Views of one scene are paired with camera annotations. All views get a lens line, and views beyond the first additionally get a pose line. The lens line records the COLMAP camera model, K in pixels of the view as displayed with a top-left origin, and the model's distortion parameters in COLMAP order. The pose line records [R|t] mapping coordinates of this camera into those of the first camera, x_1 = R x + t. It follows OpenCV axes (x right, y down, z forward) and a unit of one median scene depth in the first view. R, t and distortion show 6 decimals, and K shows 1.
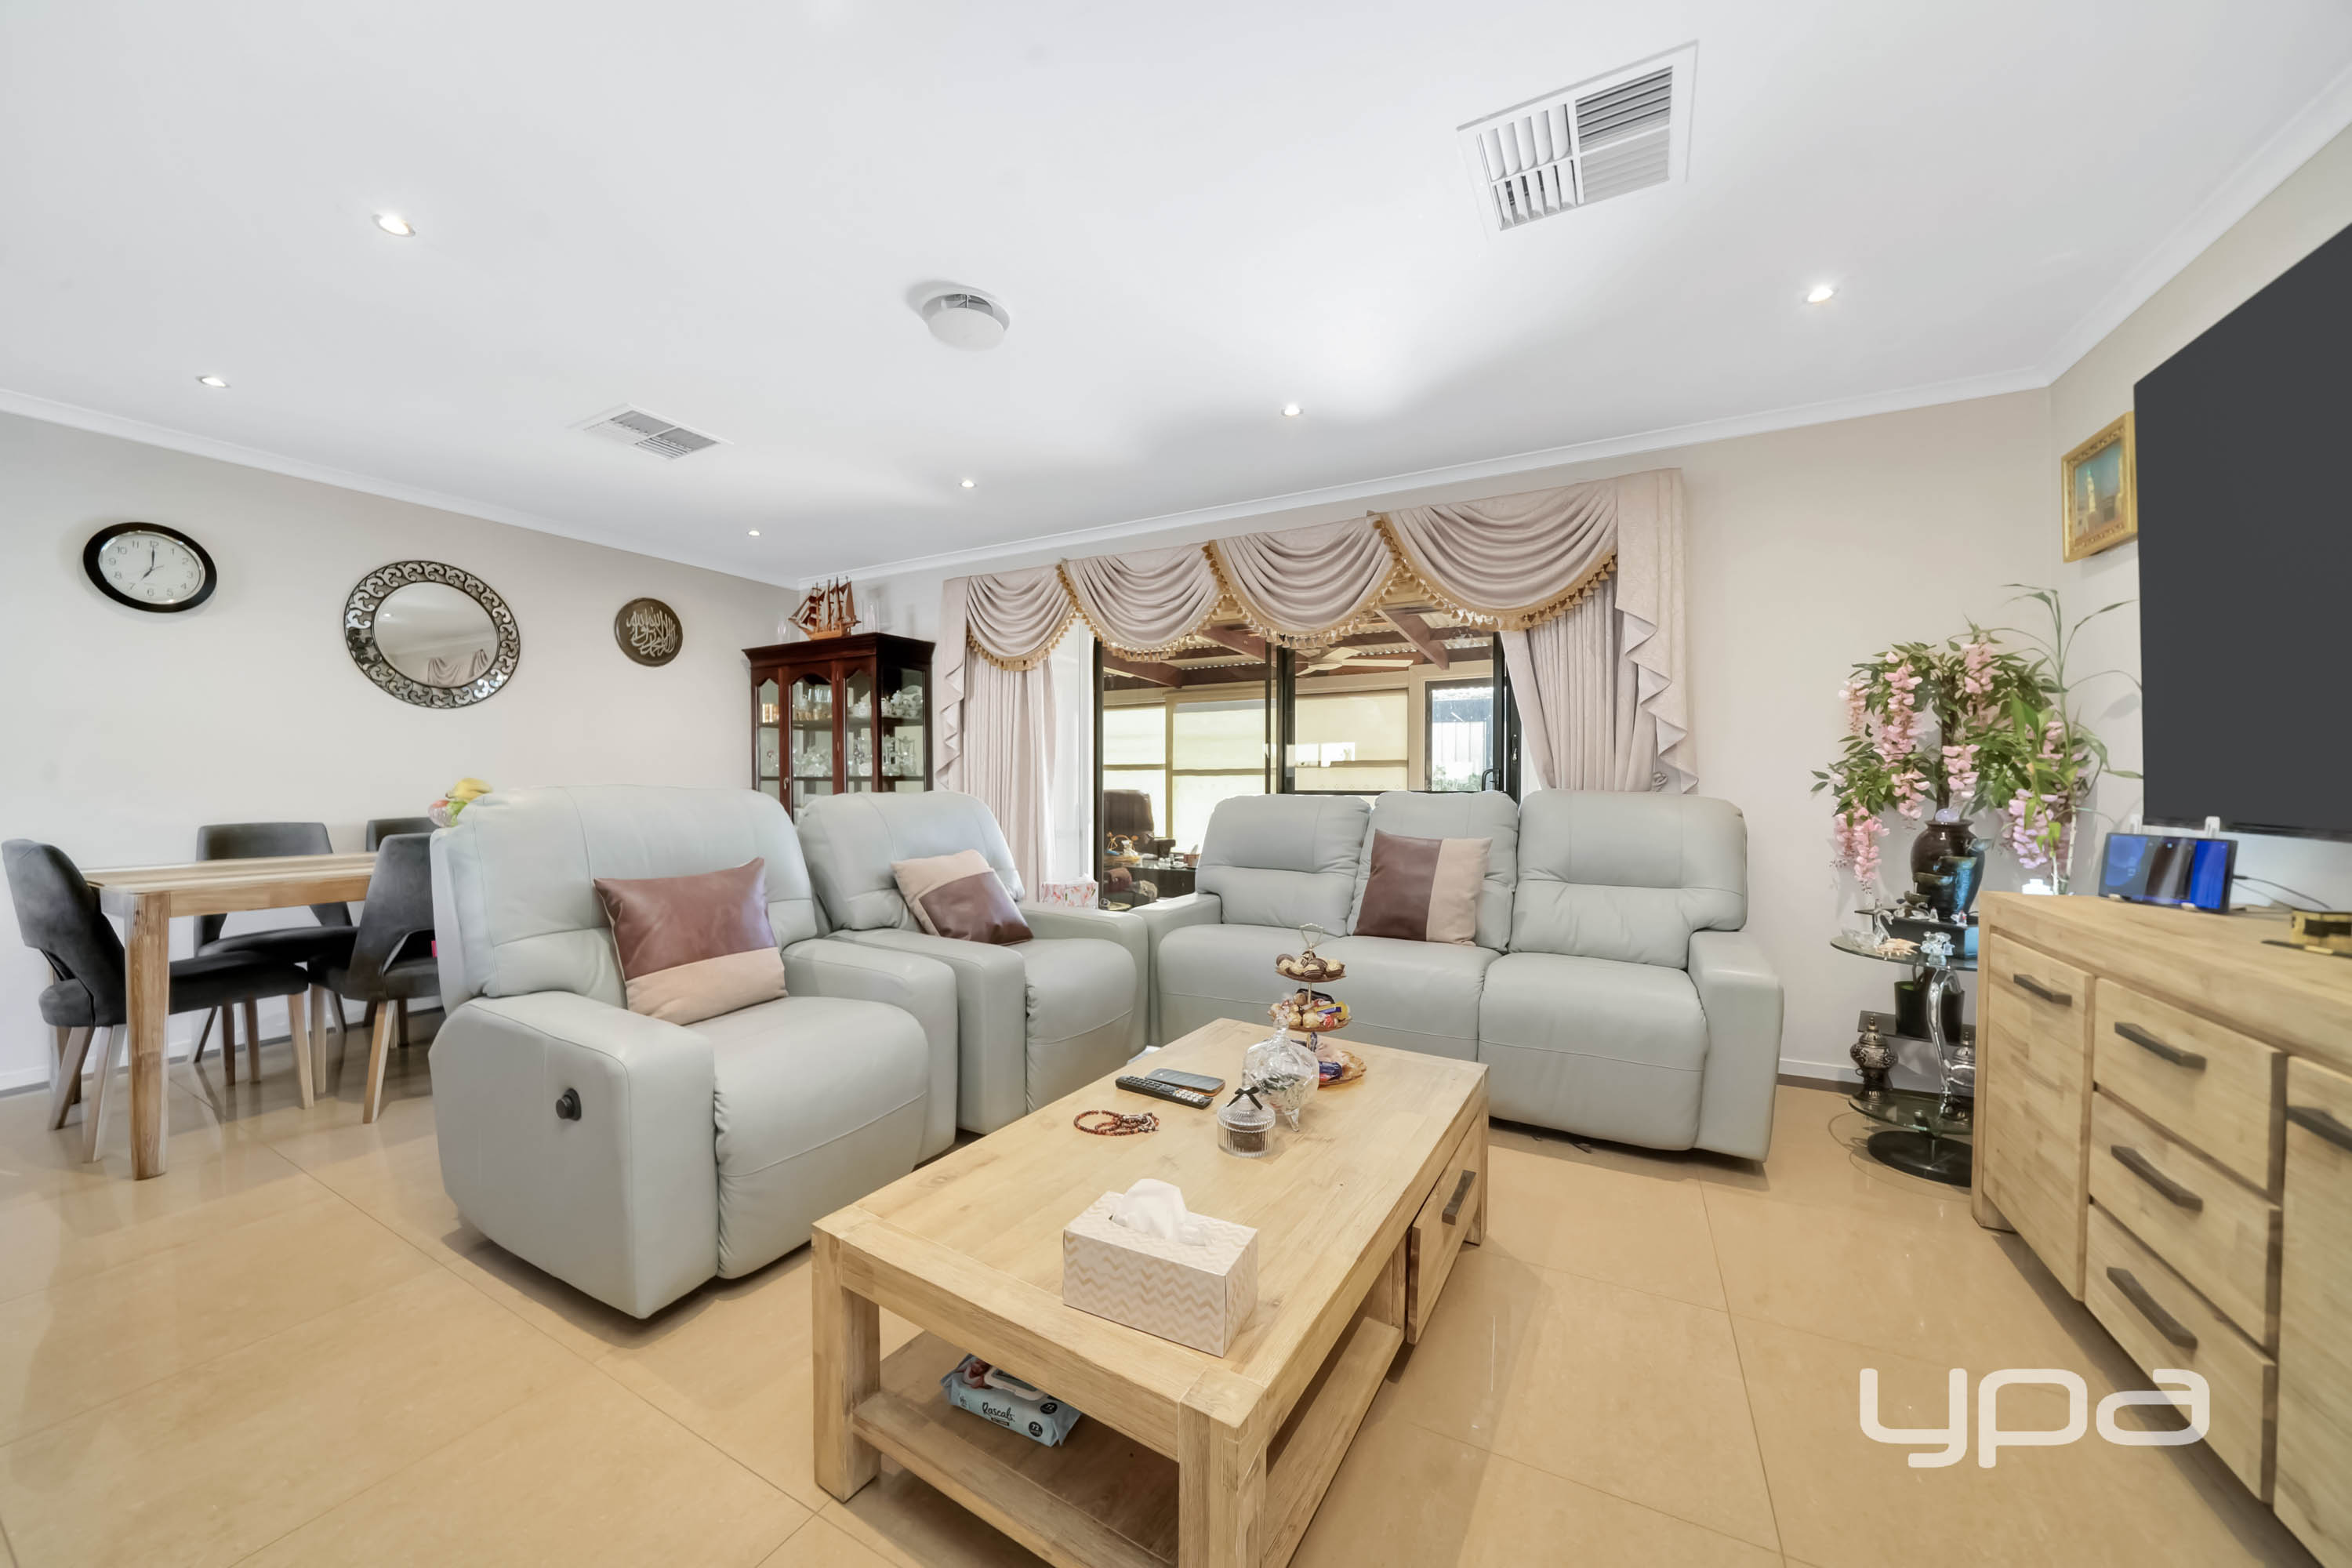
lens RADIAL K [[826.8, 0, 1189.4], [0, 826.8, 788.8], [0, 0, 1]] dist [-0.012812, 0.000365]
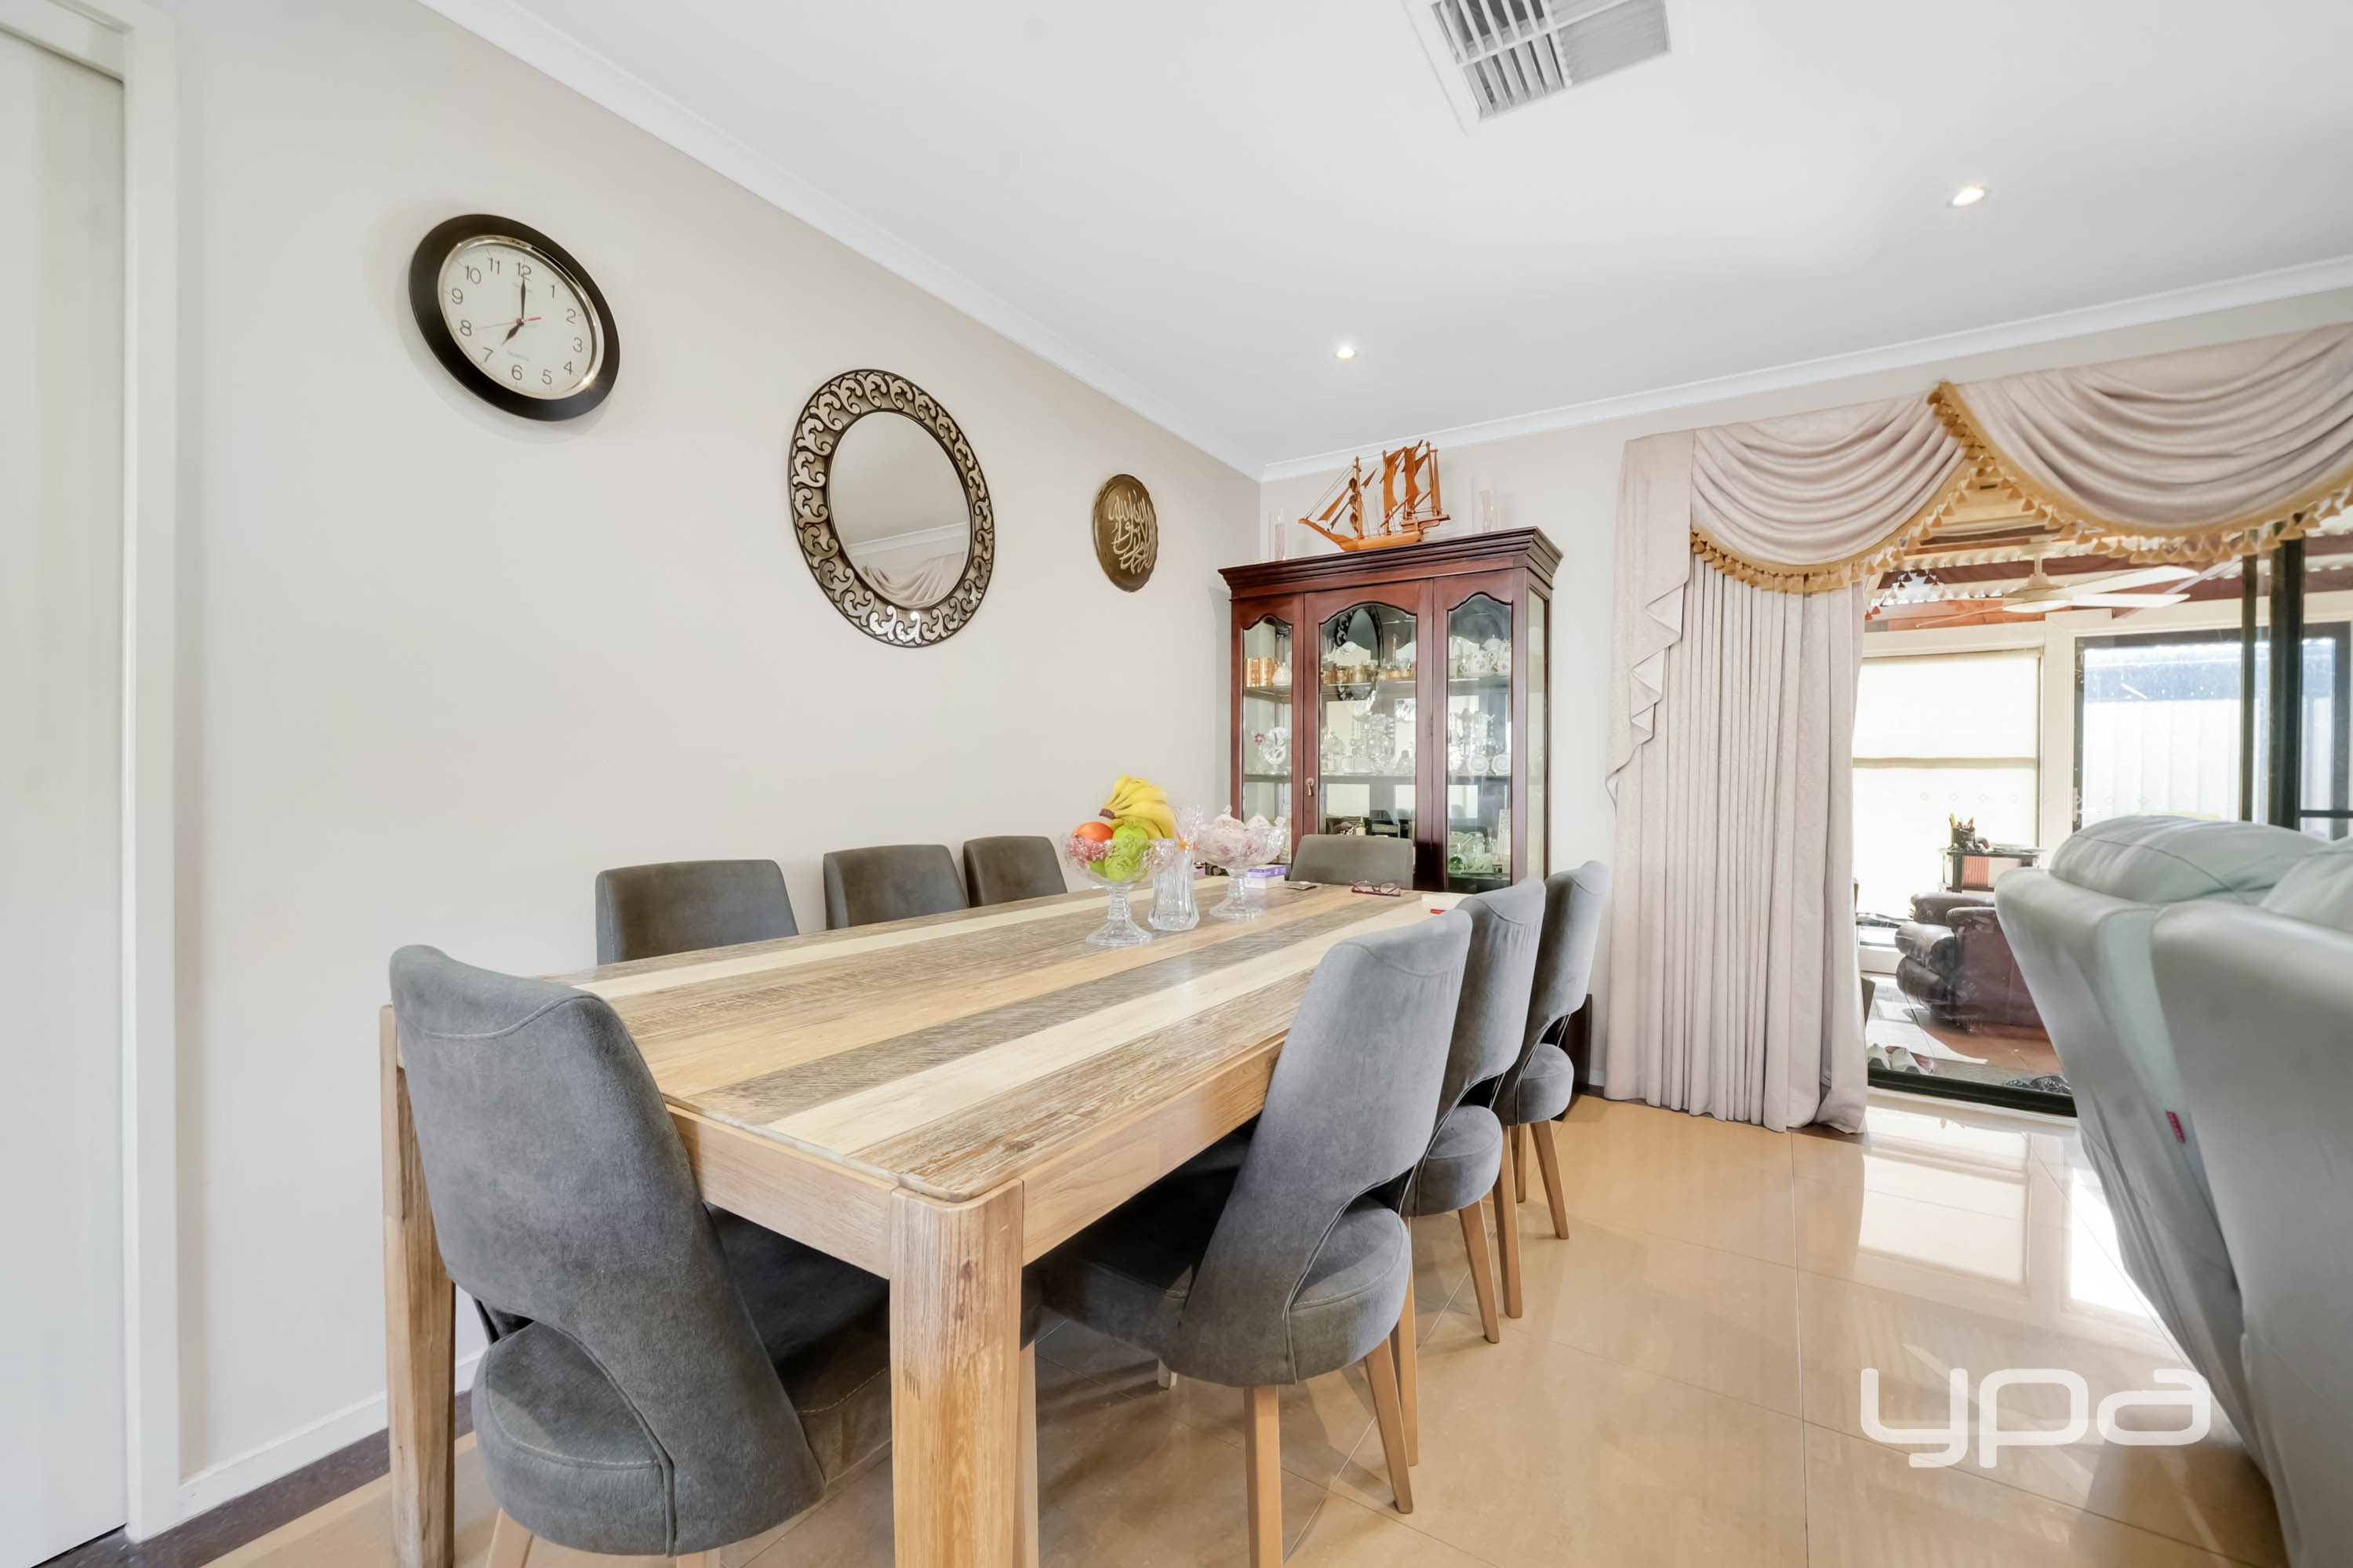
lens RADIAL K [[922.3, 0, 1164.0], [0, 922.3, 786.2], [0, 0, 1]] dist [-0.000071, -0.000211]
pose [[0.995954, 0.014902, -0.088621, -0.569025], [-0.014677, 0.999887, 0.003189, -0.007420], [0.088659, -0.001875, 0.996060, 0.331828]]
